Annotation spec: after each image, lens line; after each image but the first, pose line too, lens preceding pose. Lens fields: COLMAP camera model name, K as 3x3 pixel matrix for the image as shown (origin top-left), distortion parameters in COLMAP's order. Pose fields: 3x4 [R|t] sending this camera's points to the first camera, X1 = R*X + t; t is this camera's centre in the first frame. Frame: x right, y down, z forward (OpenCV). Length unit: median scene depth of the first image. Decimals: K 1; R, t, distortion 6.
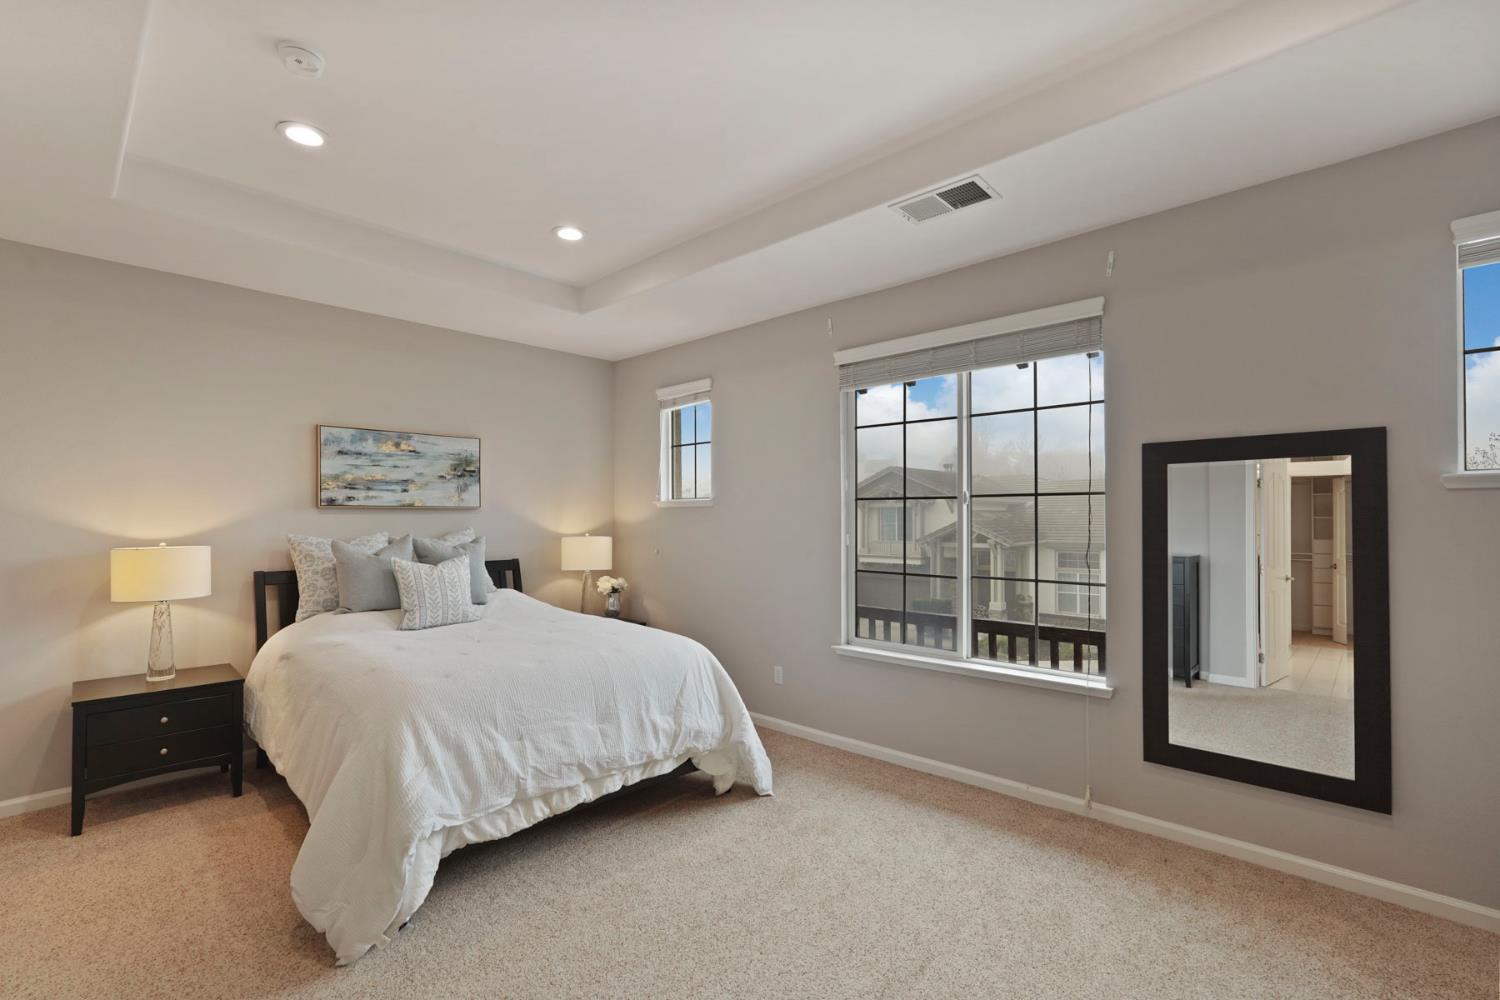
lens RADIAL K [[672.2, 0, 748.4], [0, 672.2, 513.7], [0, 0, 1]] dist [-0.008998, 0.005767]
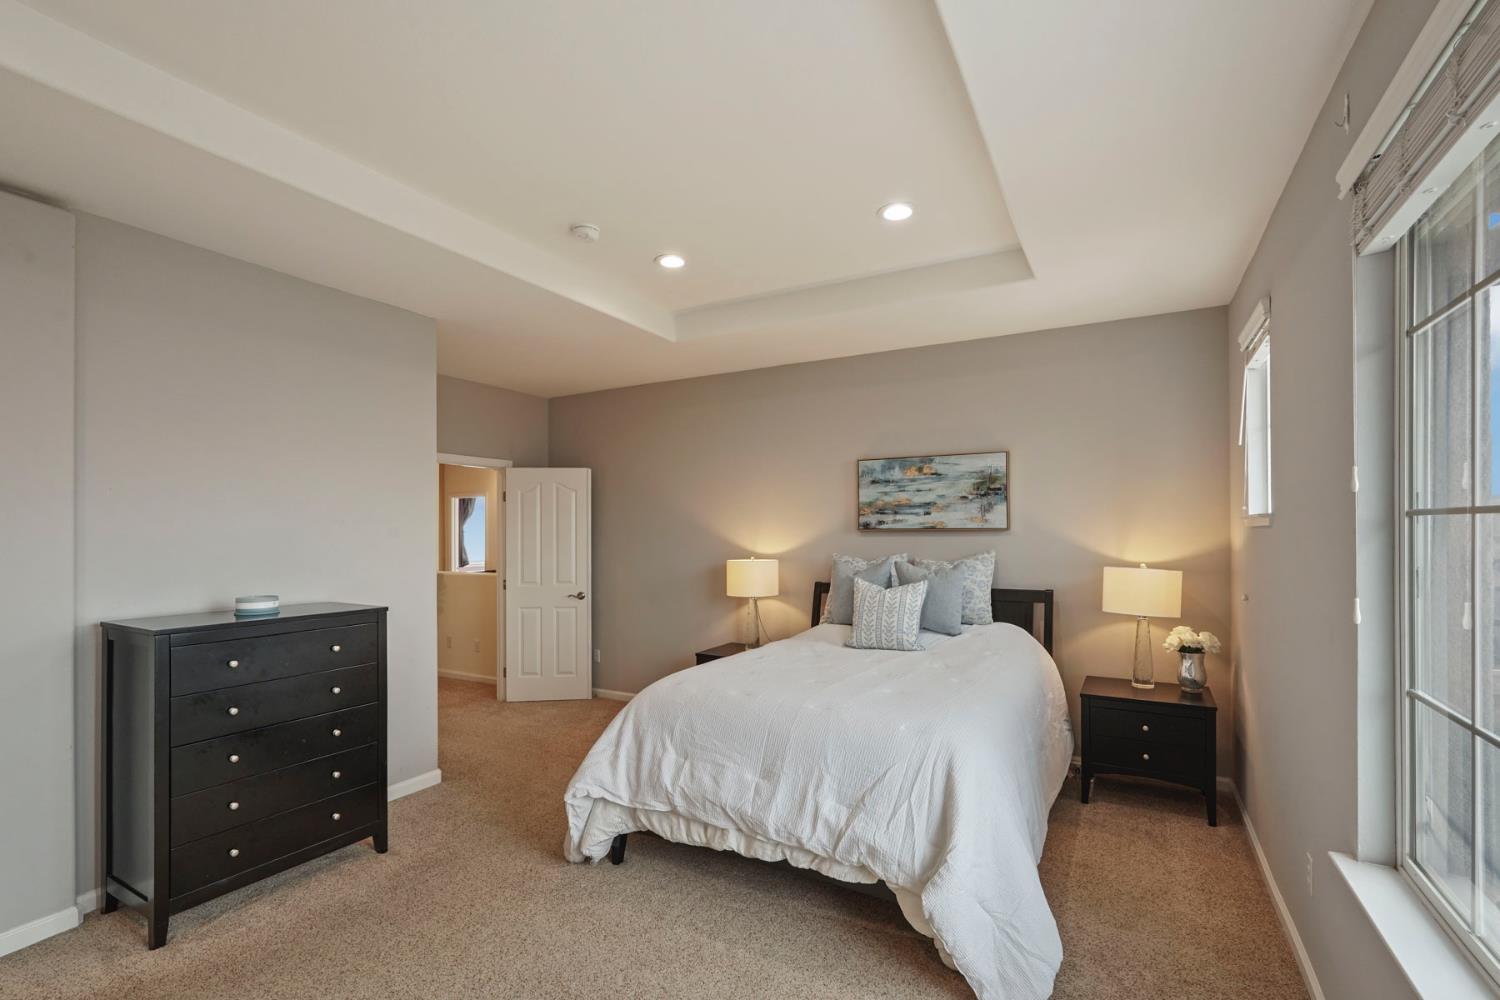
lens RADIAL K [[672.2, 0, 735.9], [0, 672.2, 530.8], [0, 0, 1]] dist [-0.008998, 0.005767]
pose [[0.249441, 0.000360, -0.968390, 0.418365], [0.010753, 0.999937, 0.003141, -0.014956], [0.968330, -0.011197, 0.249422, 0.484011]]
